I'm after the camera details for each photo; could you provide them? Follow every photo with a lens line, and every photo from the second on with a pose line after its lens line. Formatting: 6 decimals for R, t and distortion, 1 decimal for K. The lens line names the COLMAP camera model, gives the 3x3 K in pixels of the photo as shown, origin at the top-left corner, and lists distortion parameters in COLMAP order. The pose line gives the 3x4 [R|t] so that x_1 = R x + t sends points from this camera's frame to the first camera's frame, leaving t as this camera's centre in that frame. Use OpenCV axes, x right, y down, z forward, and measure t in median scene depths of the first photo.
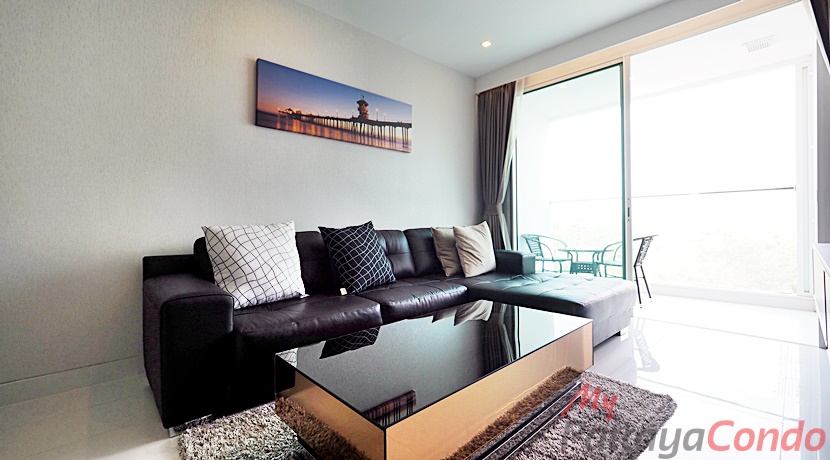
lens RADIAL K [[349.0, 0, 415.0], [0, 349.0, 226.5], [0, 0, 1]] dist [0.012204, 0.002642]
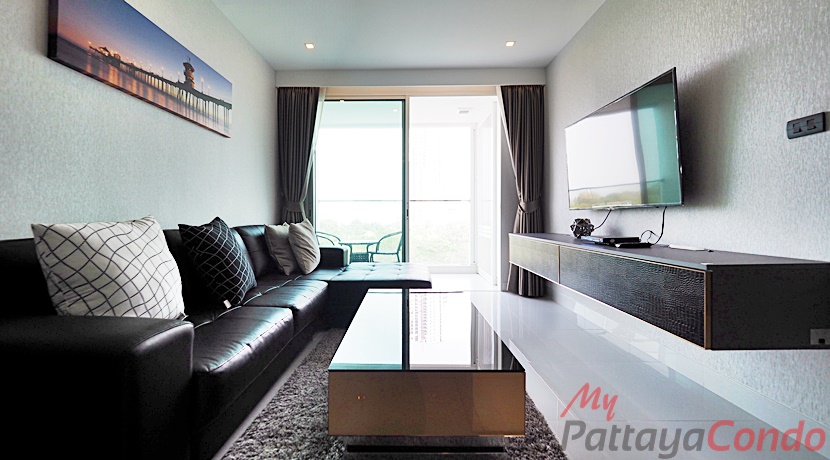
lens RADIAL K [[349.0, 0, 397.0], [0, 349.0, 217.3], [0, 0, 1]] dist [0.012204, 0.002642]
pose [[0.698459, 0.014823, 0.715496, -0.394650], [-0.005050, 0.999863, -0.015784, -0.003548], [-0.715632, 0.007412, 0.698438, 0.115140]]
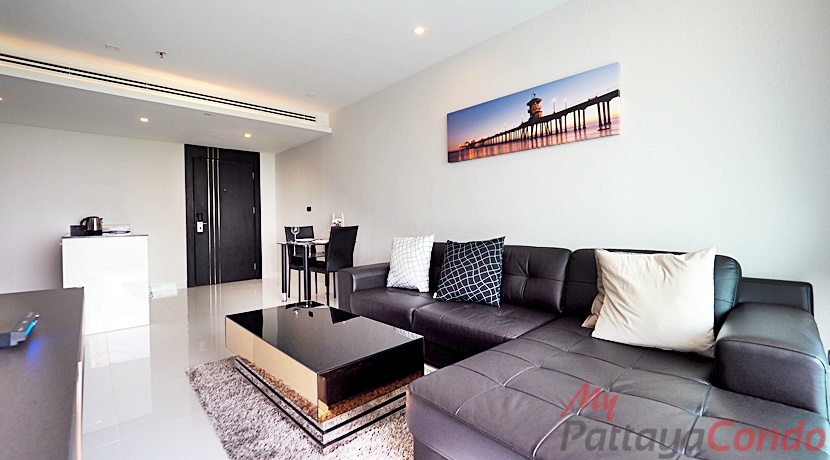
lens RADIAL K [[349.0, 0, 394.4], [0, 349.0, 220.0], [0, 0, 1]] dist [0.012204, 0.002642]
pose [[-0.019423, 0.009180, -0.999769, 0.768553], [0.009654, 0.999913, 0.008994, -0.067107], [0.999765, -0.009477, -0.019509, 0.678874]]
